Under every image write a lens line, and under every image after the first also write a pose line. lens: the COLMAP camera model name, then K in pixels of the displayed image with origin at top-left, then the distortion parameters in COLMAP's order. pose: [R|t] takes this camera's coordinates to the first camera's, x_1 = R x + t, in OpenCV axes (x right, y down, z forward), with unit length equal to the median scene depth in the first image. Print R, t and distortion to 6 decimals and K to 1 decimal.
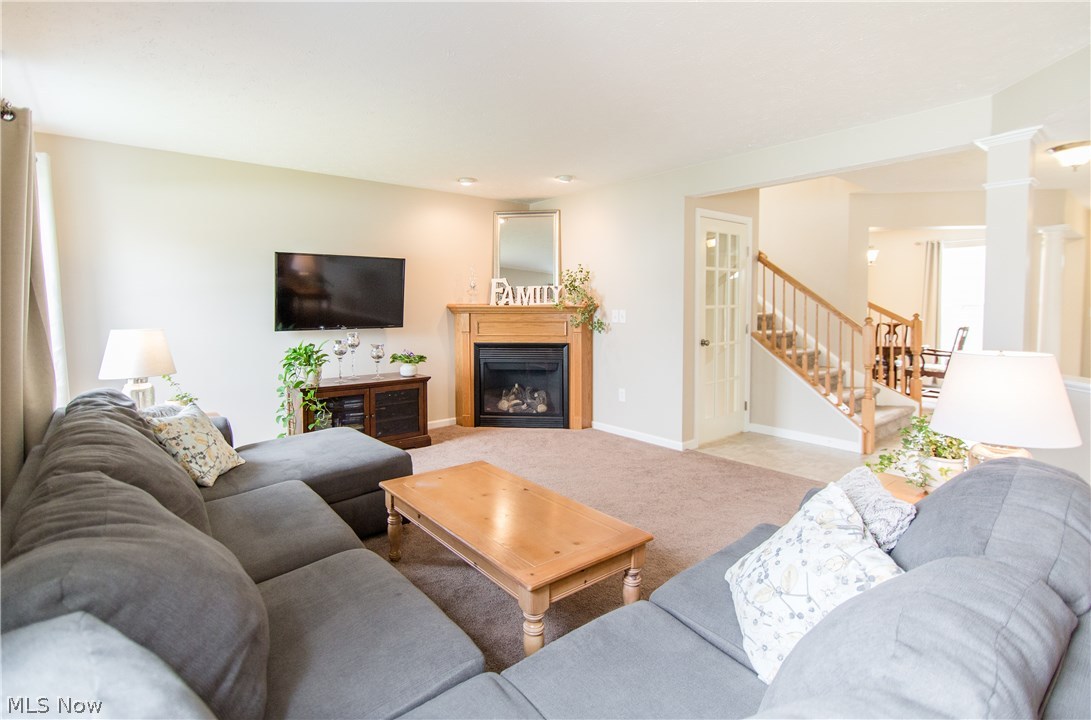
lens RADIAL K [[522.0, 0, 529.3], [0, 522.0, 327.2], [0, 0, 1]] dist [-0.014057, -0.000635]
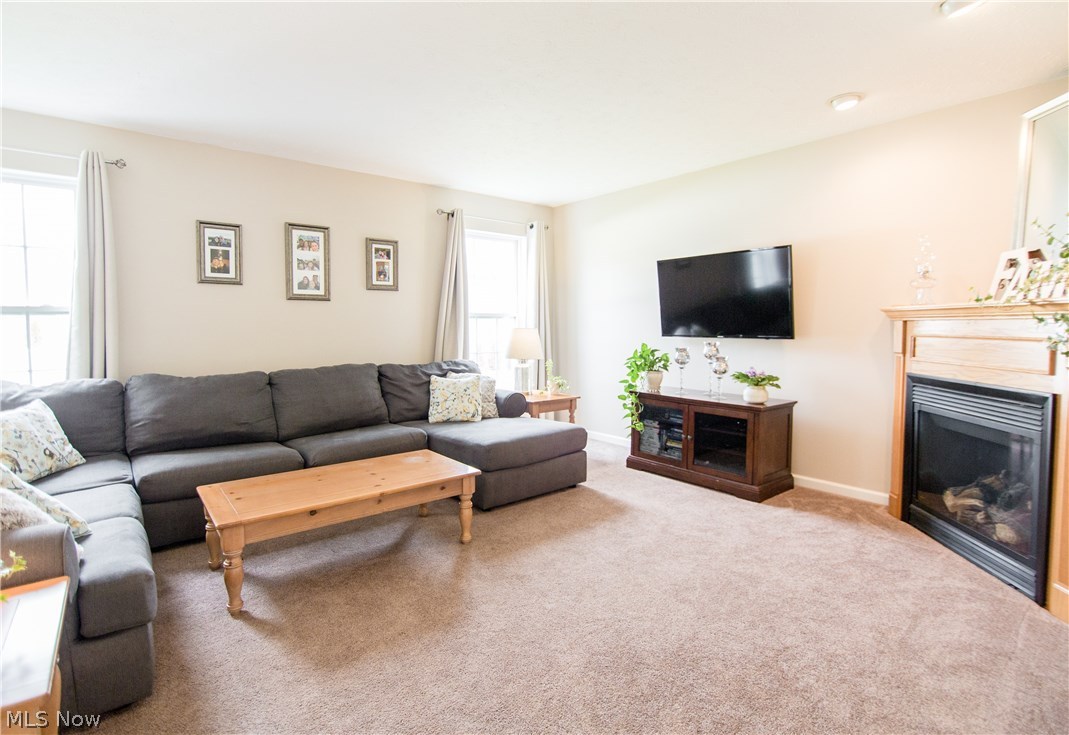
lens RADIAL K [[531.4, 0, 533.2], [0, 531.4, 348.7], [0, 0, 1]] dist [-0.013497, 0.001474]
pose [[0.009926, 0.048967, -0.998751, 0.501140], [-0.043151, 0.997891, 0.048496, -0.006930], [0.999019, 0.042615, 0.012018, 0.637896]]
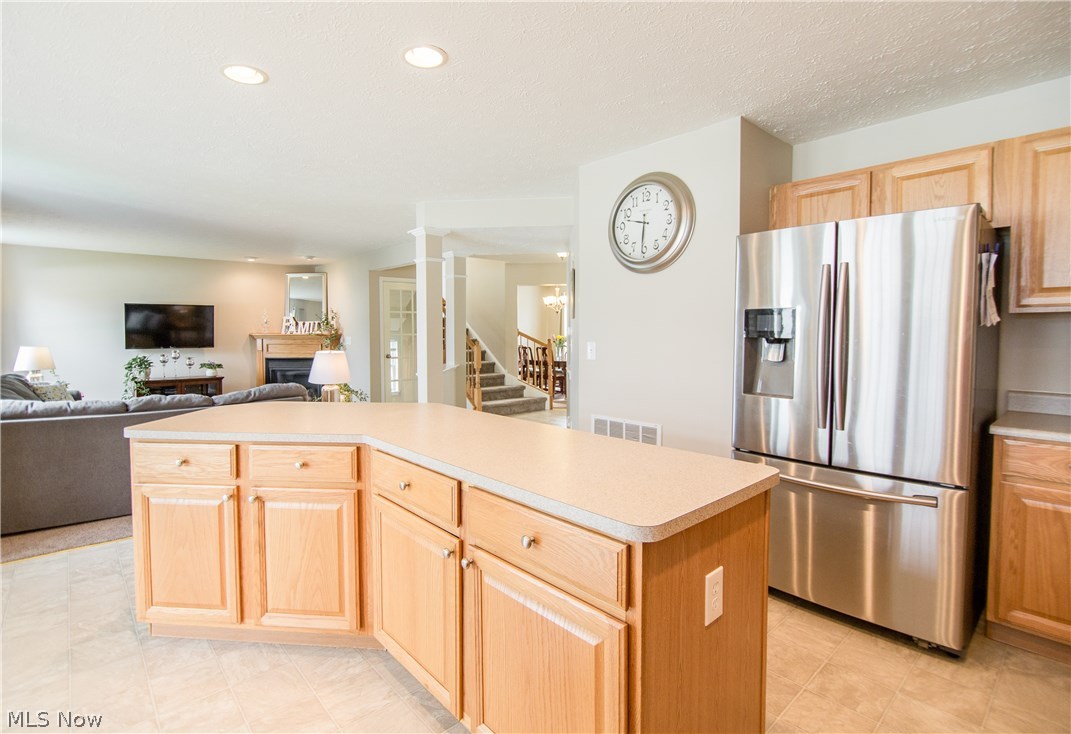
lens RADIAL K [[507.1, 0, 497.1], [0, 507.1, 352.4], [0, 0, 1]] dist [-0.014642, 0.000590]
pose [[0.999512, -0.000578, 0.031219, 0.601697], [0.000678, 0.999995, -0.003186, 0.021519], [-0.031217, 0.003205, 0.999507, -0.612605]]
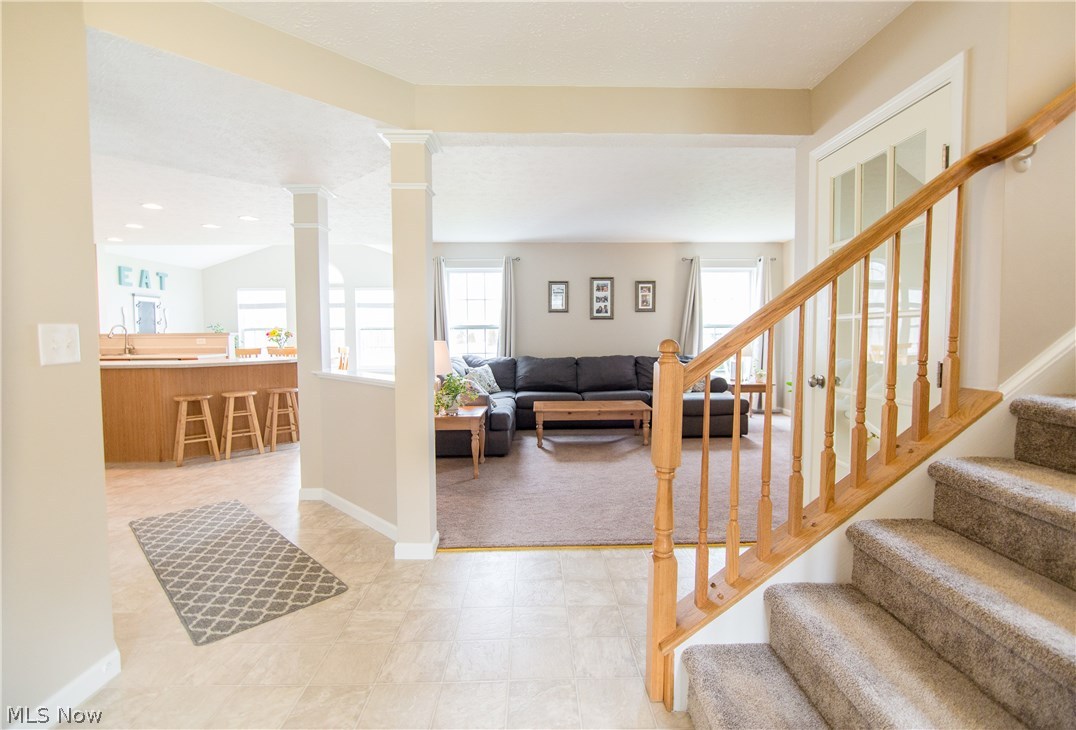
lens RADIAL K [[509.4, 0, 552.8], [0, 509.4, 351.2], [0, 0, 1]] dist [-0.014642, 0.000590]
pose [[-0.595076, 0.036991, -0.802818, 0.897881], [-0.028192, 0.997365, 0.066852, -0.030055], [0.803175, 0.062415, -0.592465, 1.038697]]
